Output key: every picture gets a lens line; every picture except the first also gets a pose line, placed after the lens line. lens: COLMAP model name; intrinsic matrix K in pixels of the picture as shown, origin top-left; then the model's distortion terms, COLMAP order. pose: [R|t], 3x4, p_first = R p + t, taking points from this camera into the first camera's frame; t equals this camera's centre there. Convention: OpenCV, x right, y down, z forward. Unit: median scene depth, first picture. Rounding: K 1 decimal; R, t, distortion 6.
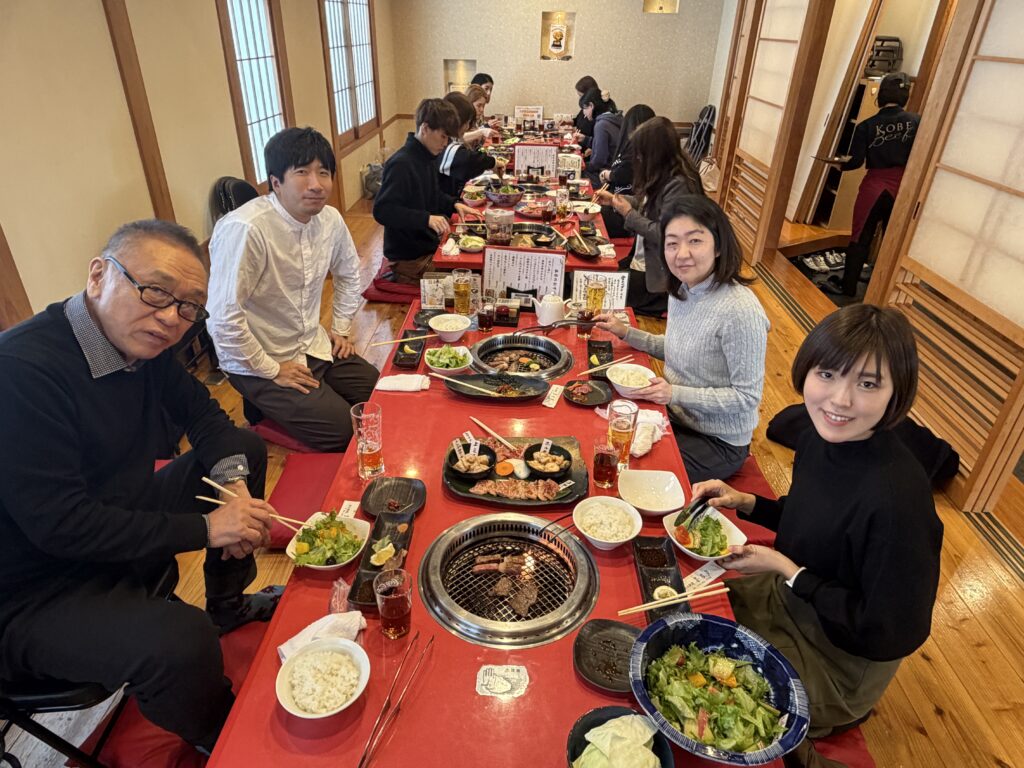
lens RADIAL K [[650.4, 0, 511.2], [0, 650.4, 387.0], [0, 0, 1]] dist [-0.003596, 0.009719]
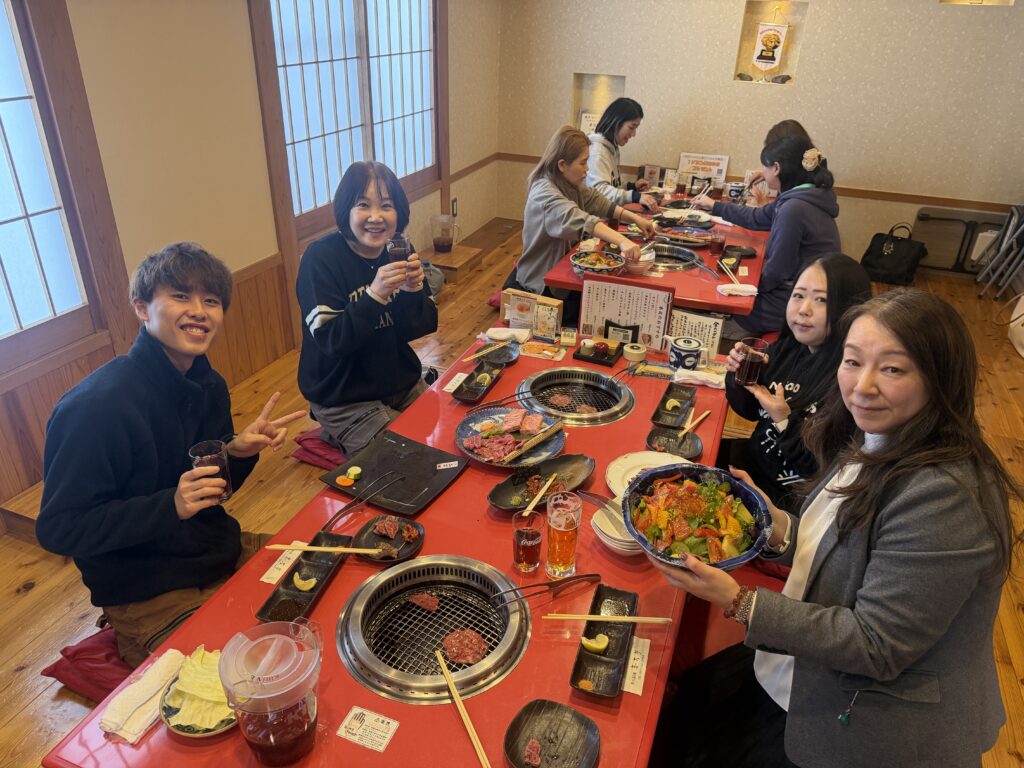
lens RADIAL K [[736.1, 0, 512.3], [0, 736.1, 385.3], [0, 0, 1]] dist [0.028287, -0.033736]
pose [[0.947493, 0.158632, -0.277655, 0.121461], [-0.166479, 0.986033, -0.004759, -0.281360], [0.273022, 0.050733, 0.960669, 0.458270]]
